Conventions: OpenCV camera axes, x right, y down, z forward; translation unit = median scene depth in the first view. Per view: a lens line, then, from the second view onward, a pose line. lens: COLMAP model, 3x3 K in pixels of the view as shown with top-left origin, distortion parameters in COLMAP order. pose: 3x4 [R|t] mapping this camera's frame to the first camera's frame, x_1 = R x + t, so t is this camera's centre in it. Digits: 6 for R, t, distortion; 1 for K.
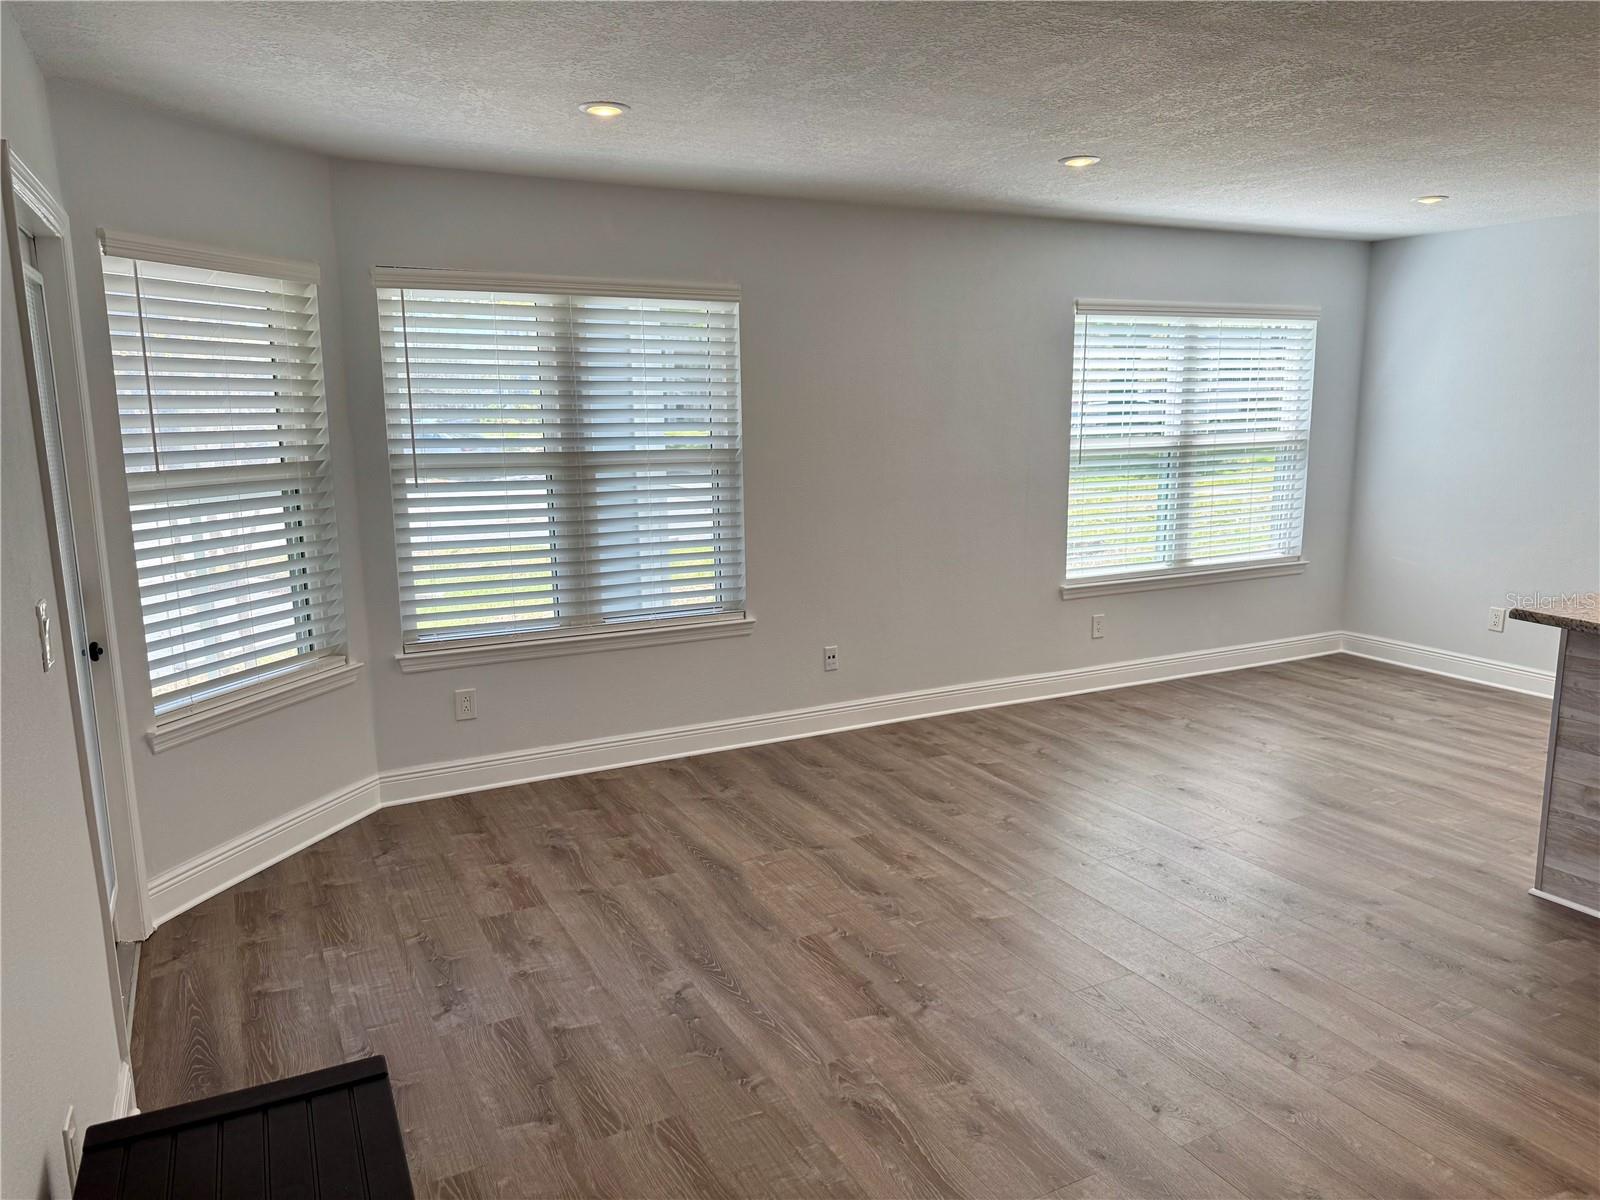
lens RADIAL K [[1135.1, 0, 803.7], [0, 1135.1, 607.3], [0, 0, 1]] dist [0.094688, -0.134141]
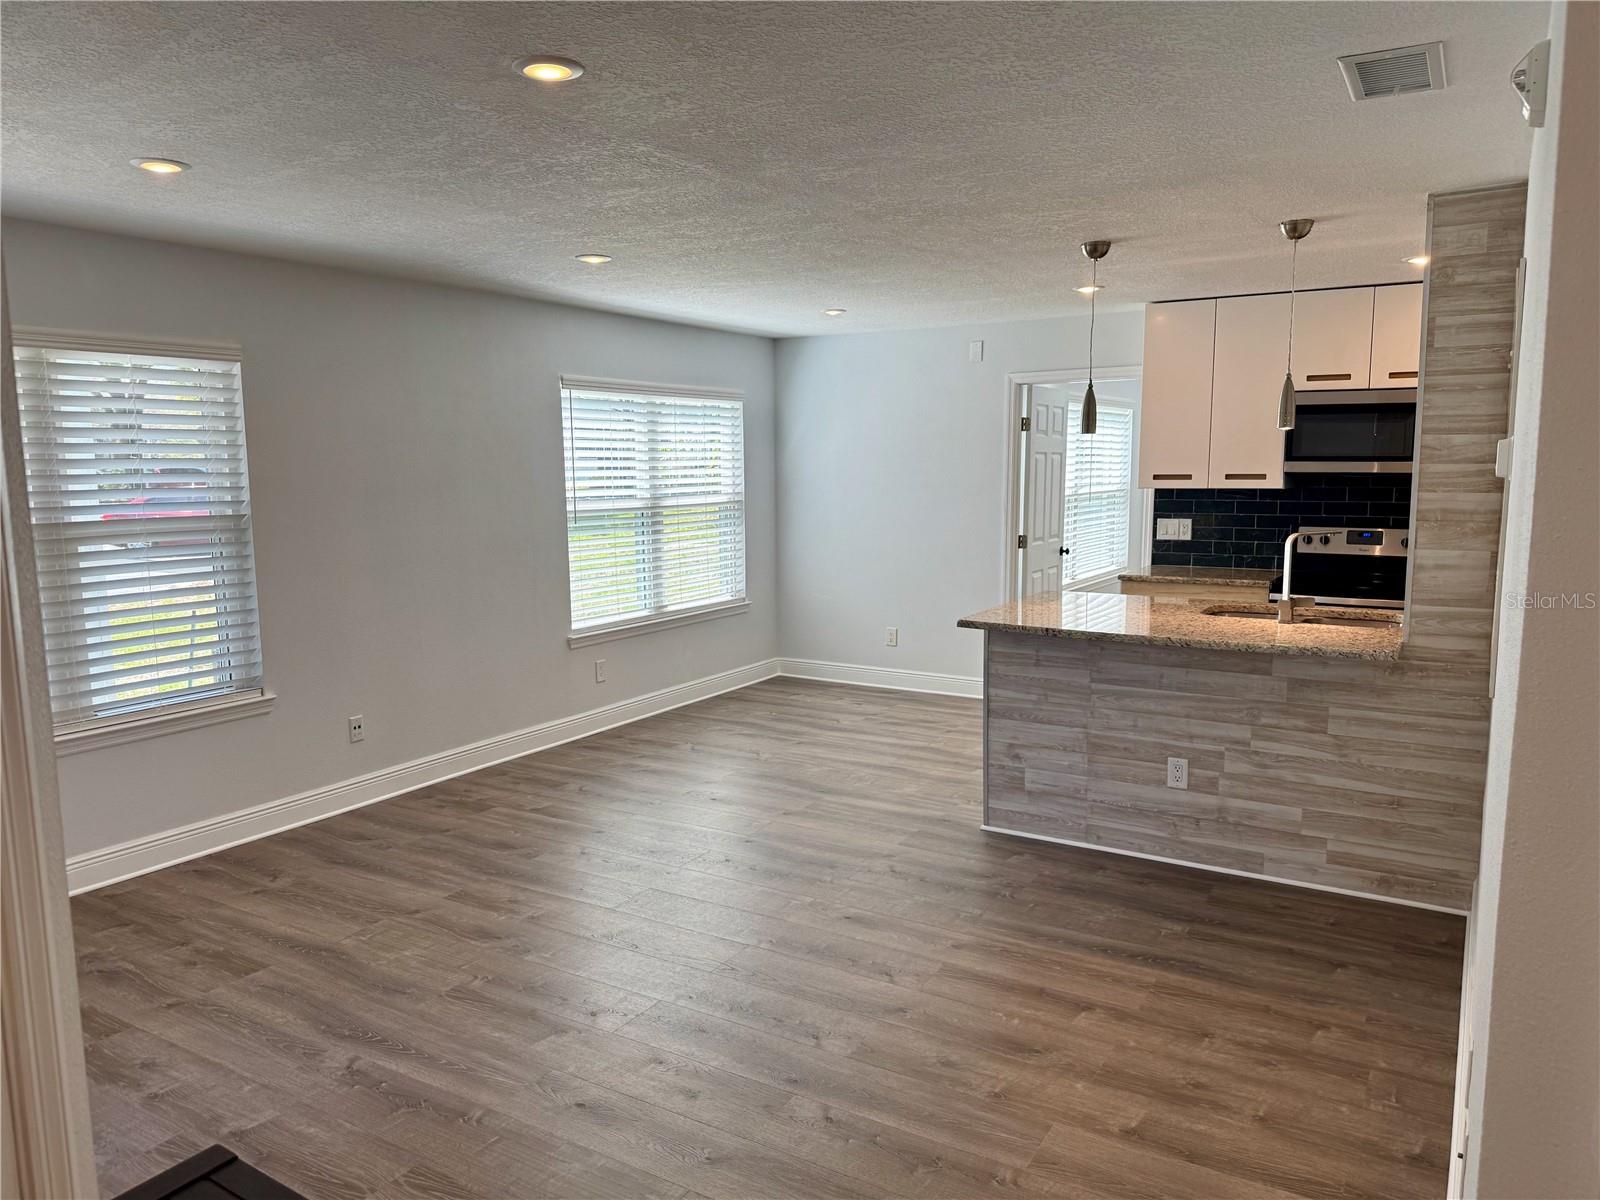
lens RADIAL K [[1135.1, 0, 810.3], [0, 1135.1, 593.6], [0, 0, 1]] dist [0.094688, -0.134141]
pose [[0.852351, -0.058143, 0.519729, -0.163641], [0.092498, 0.994893, -0.040396, 0.006590], [-0.514726, 0.082506, 0.853376, -0.045023]]
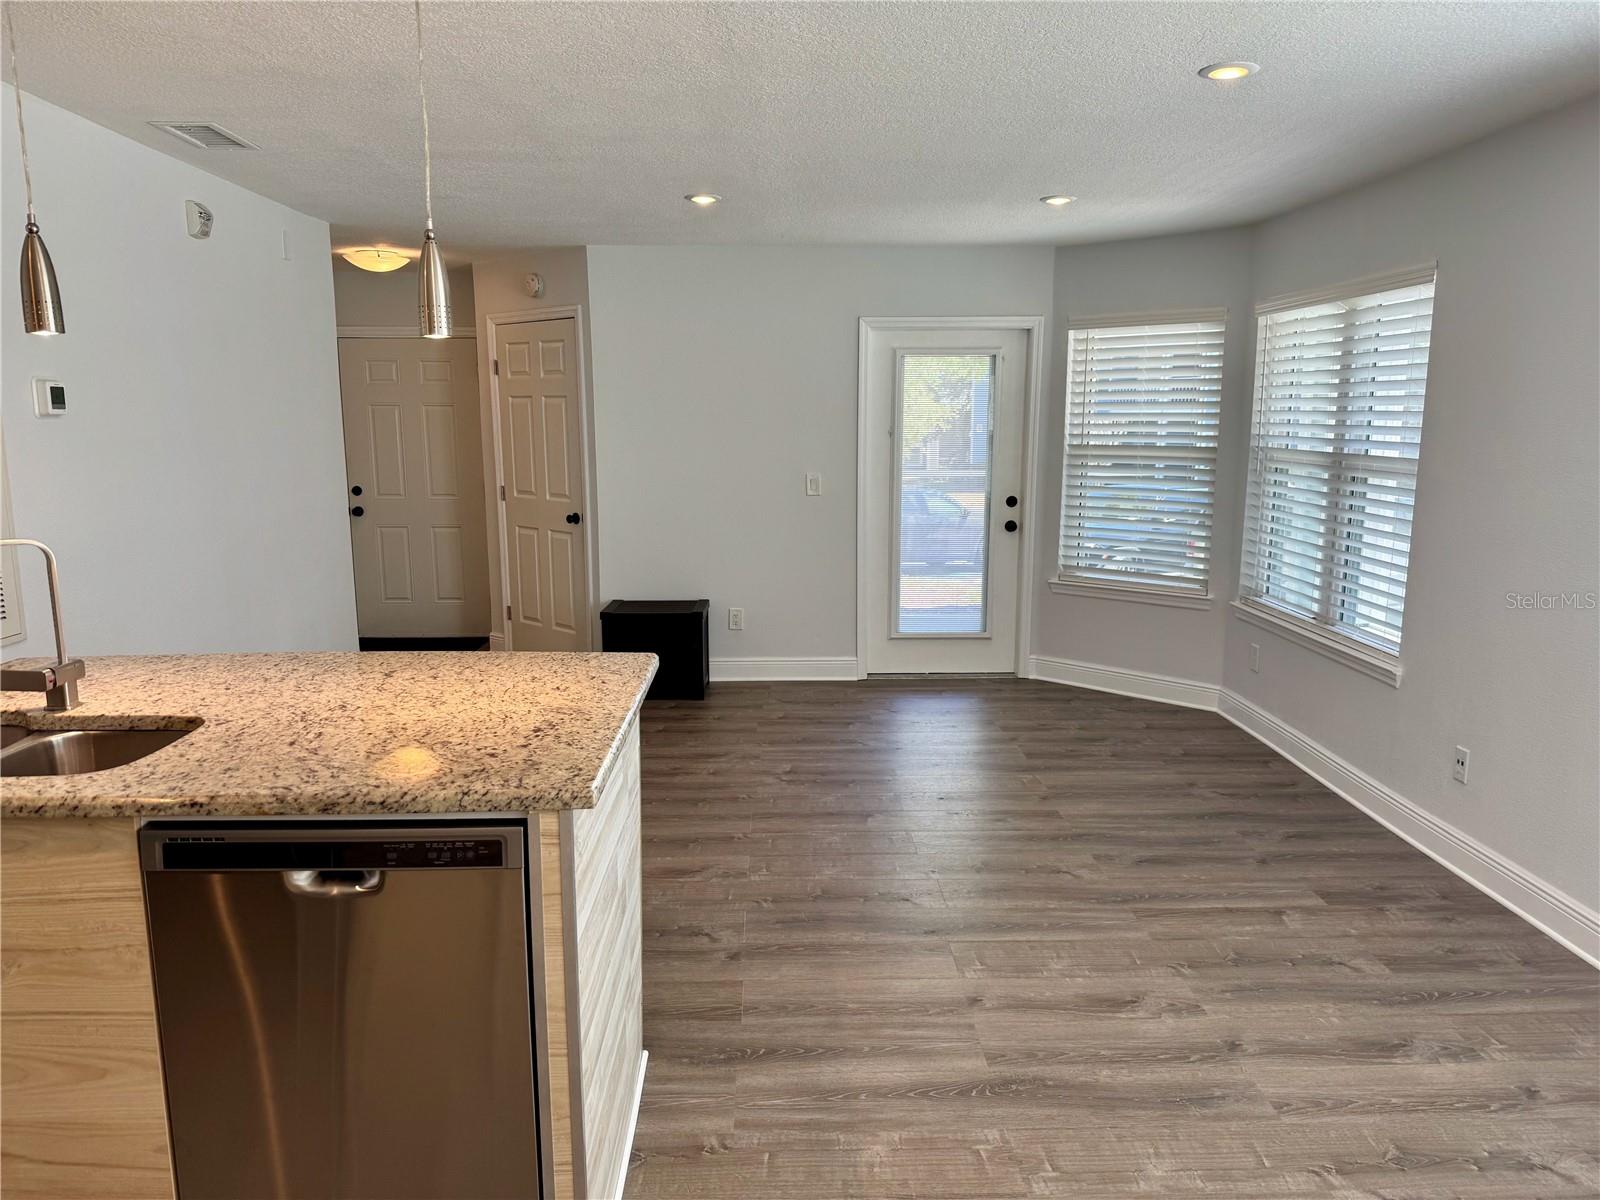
lens RADIAL K [[1135.1, 0, 804.9], [0, 1135.1, 600.9], [0, 0, 1]] dist [0.094688, -0.134141]
pose [[-0.442644, 0.154359, -0.883312, 0.901621], [-0.156330, 0.956702, 0.245523, -0.180512], [0.882965, 0.246767, -0.399348, 0.986254]]
